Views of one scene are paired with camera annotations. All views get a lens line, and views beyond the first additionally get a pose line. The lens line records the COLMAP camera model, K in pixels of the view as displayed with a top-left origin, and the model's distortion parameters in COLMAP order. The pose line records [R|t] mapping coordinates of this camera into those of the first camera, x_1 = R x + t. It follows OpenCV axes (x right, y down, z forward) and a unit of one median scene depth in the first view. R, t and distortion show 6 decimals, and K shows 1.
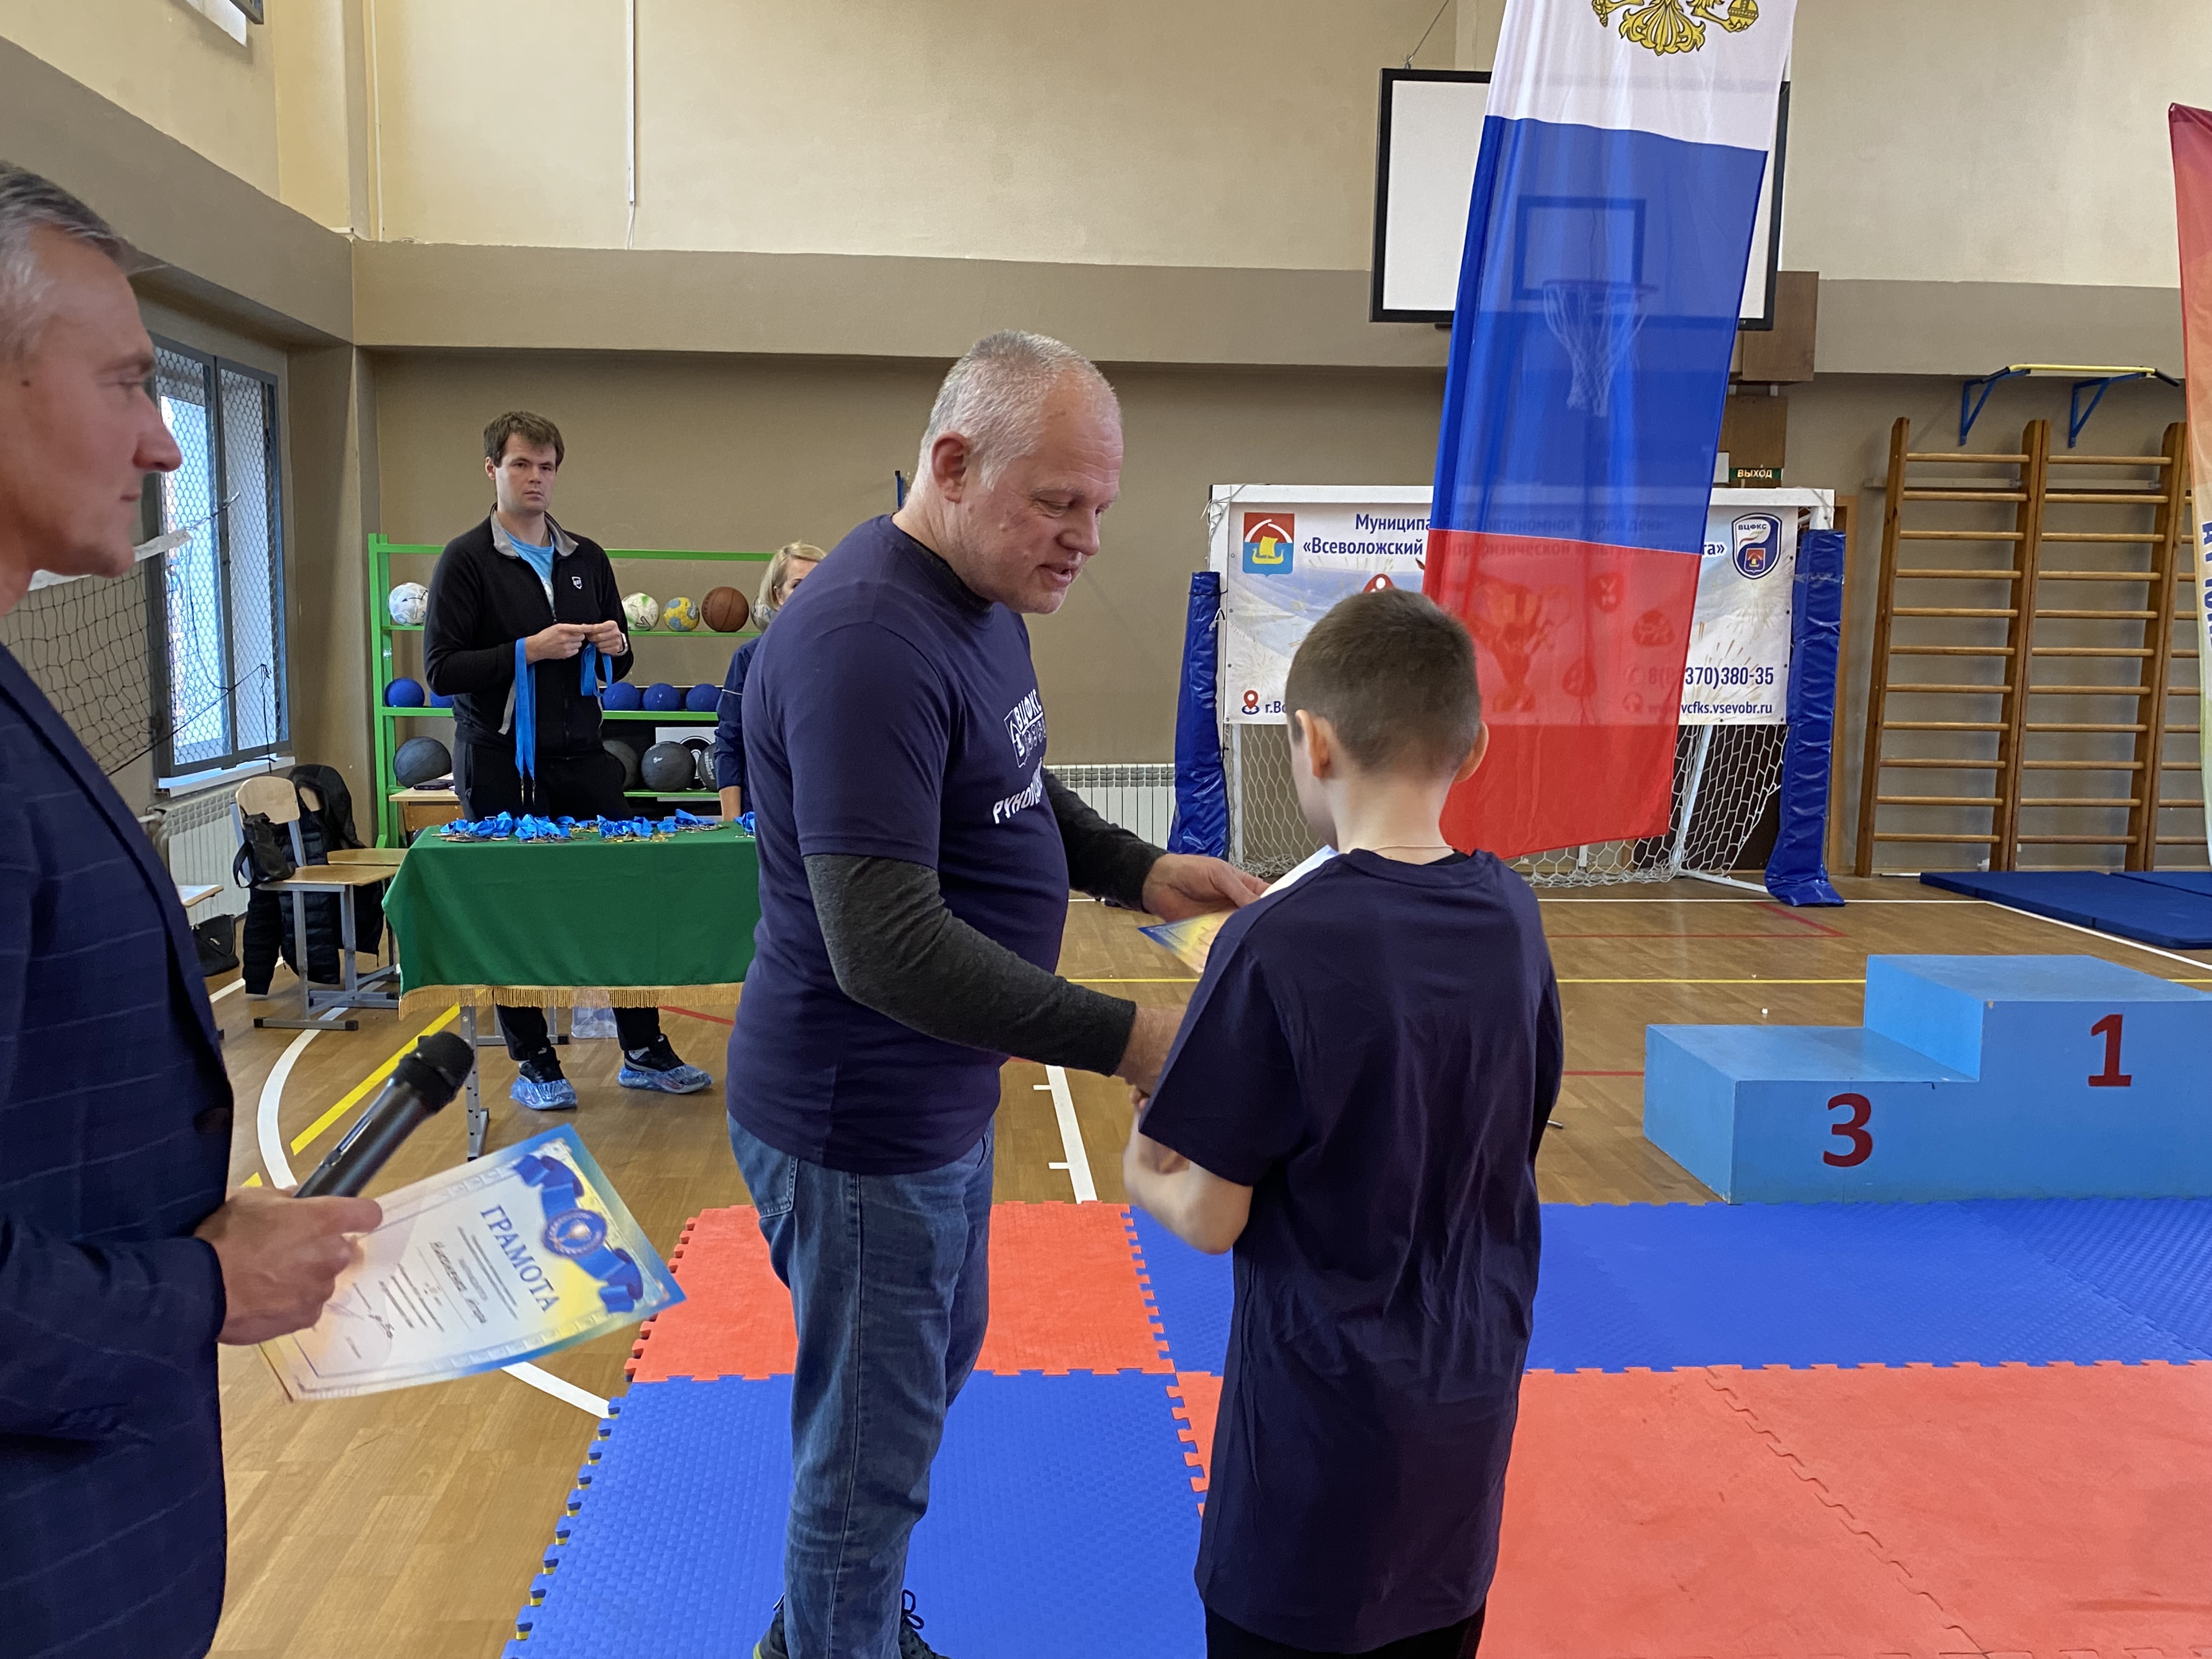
lens RADIAL K [[1984.6, 0, 1050.0], [0, 1984.6, 852.5], [0, 0, 1]] dist [0.101132, -0.196298]
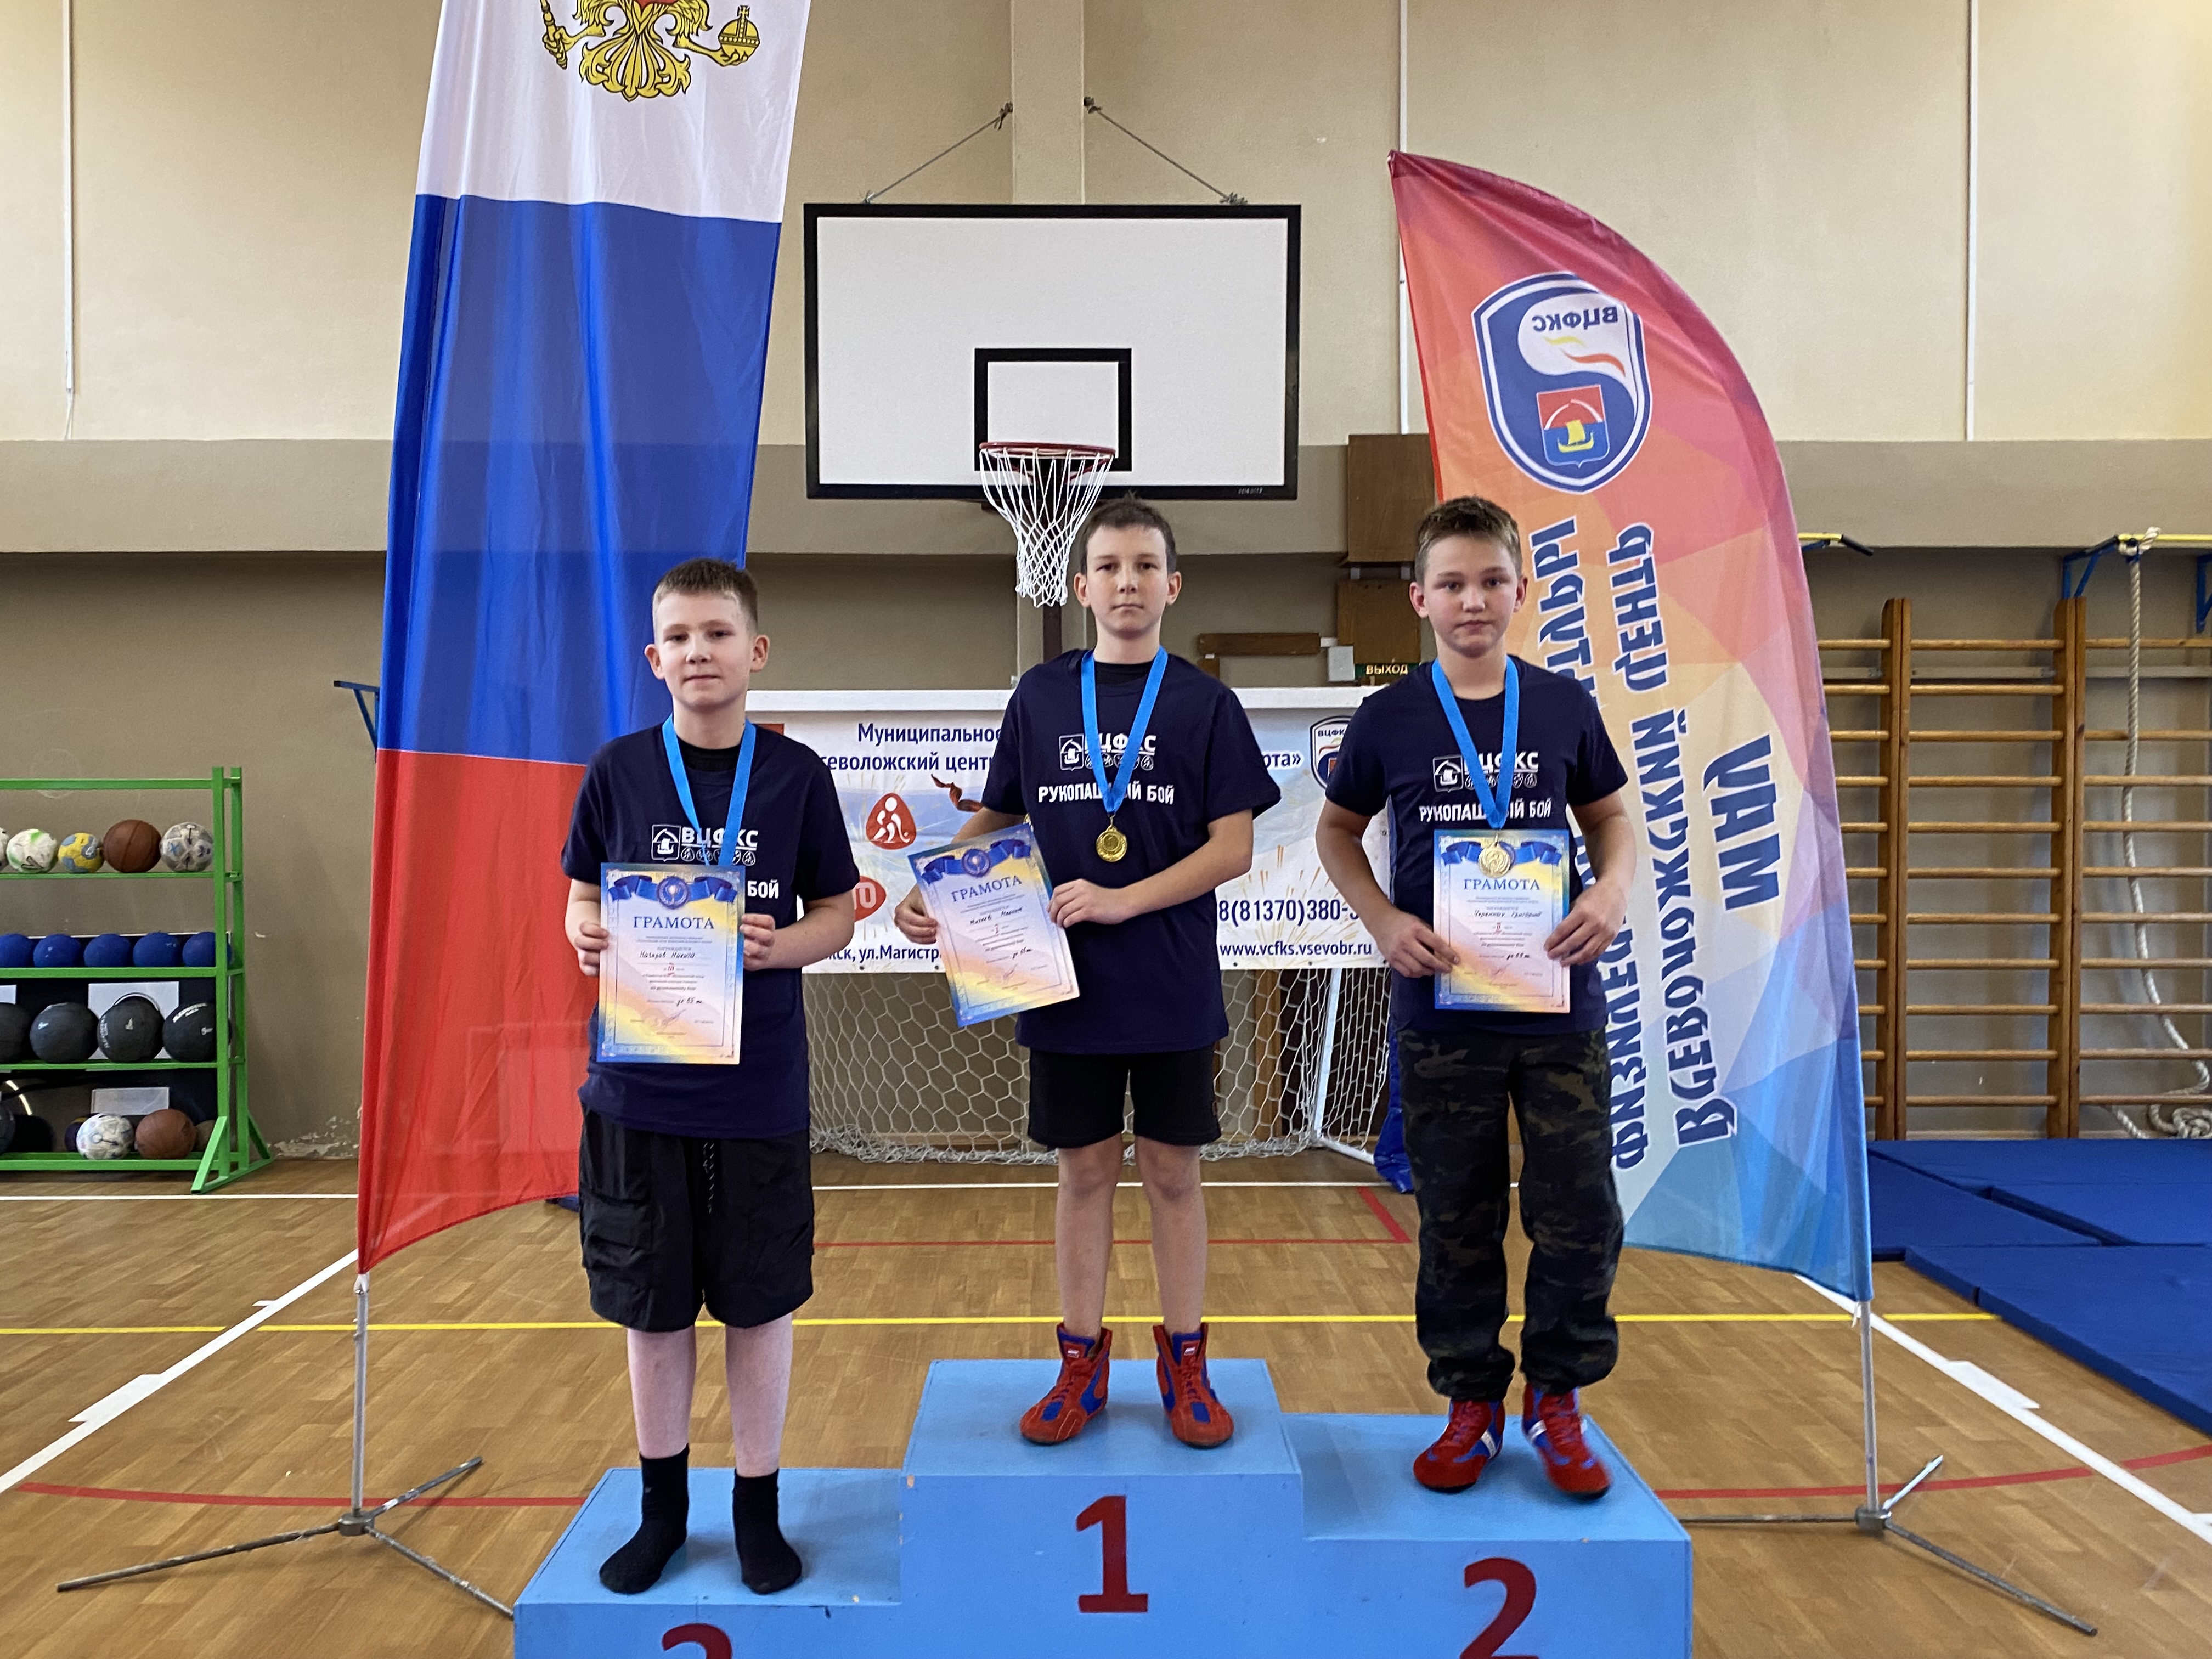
lens RADIAL K [[1942.7, 0, 1072.9], [0, 1942.7, 841.5], [0, 0, 1]] dist [0.091700, -0.145678]
pose [[0.997718, -0.013880, -0.066082, 0.296010], [0.006714, 0.994189, -0.107442, -0.030798], [0.067190, 0.106753, 0.992013, 0.193452]]
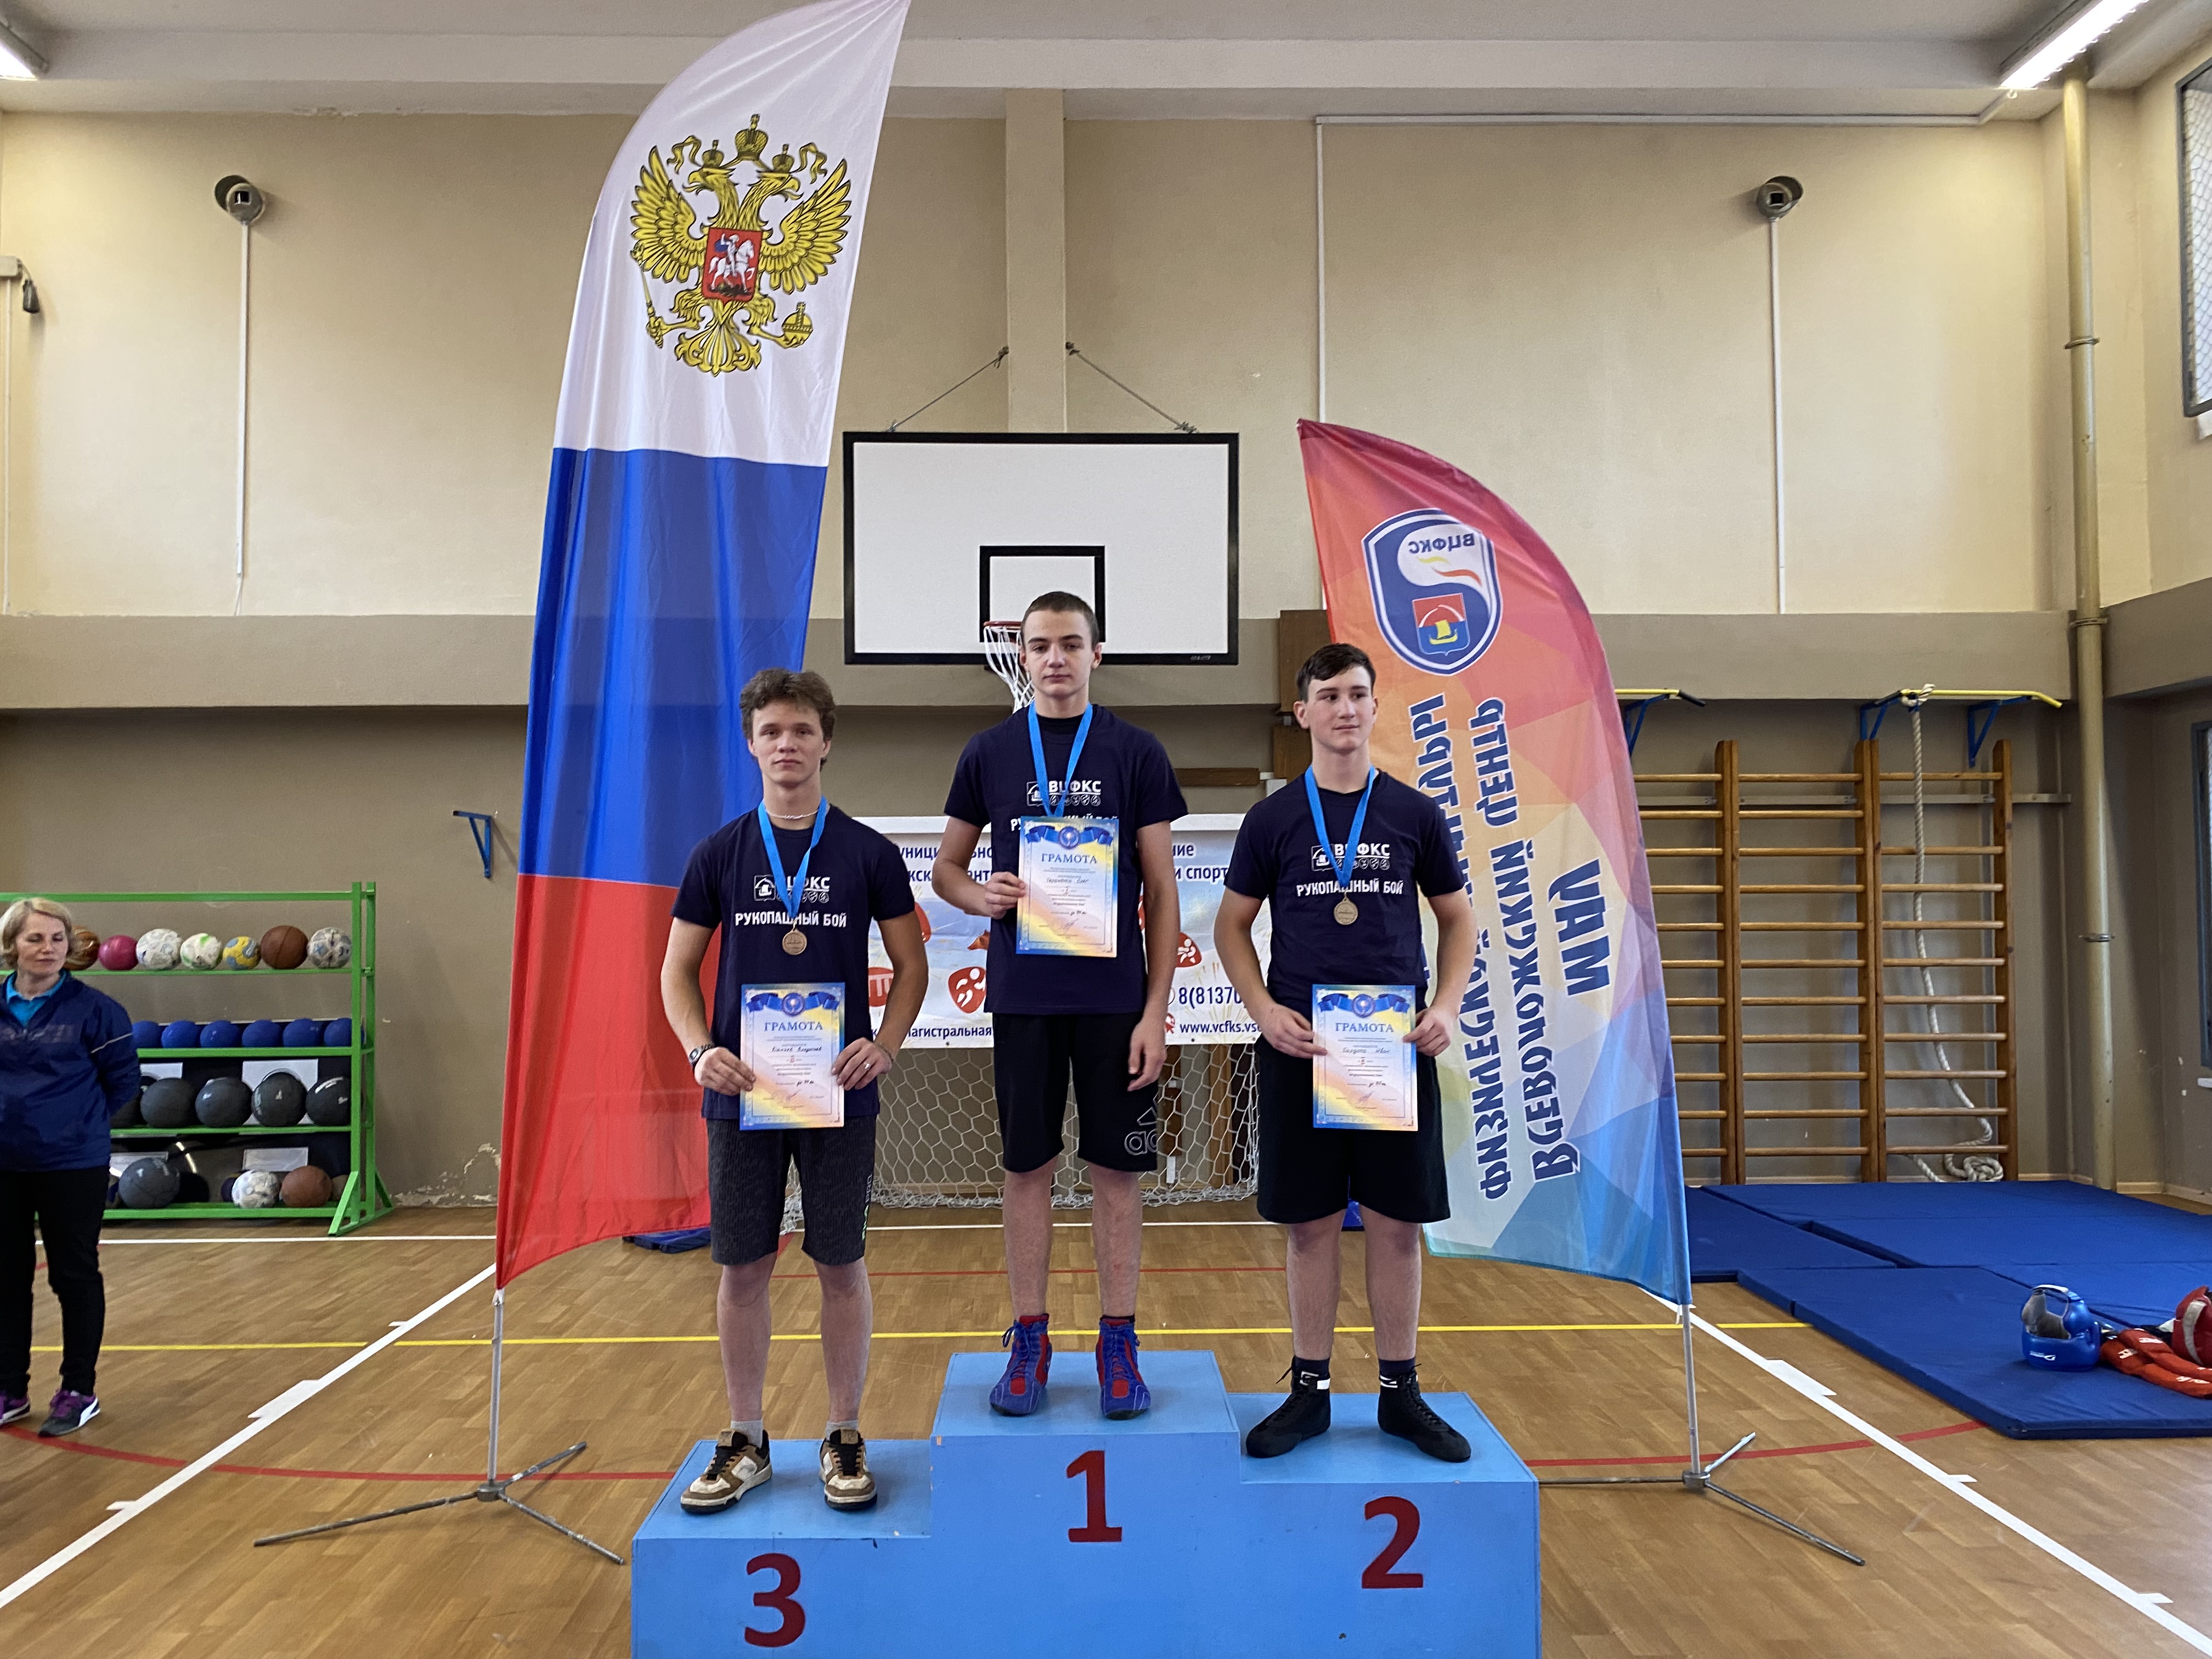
lens RADIAL K [[1683.6, 0, 1077.6], [0, 1683.6, 837.2], [0, 0, 1]] dist [0.093163, -0.172037]
pose [[0.998393, -0.020577, -0.052801, 0.298246], [0.011617, 0.986276, -0.164698, -0.027833], [0.055465, 0.163820, 0.984930, 0.143544]]
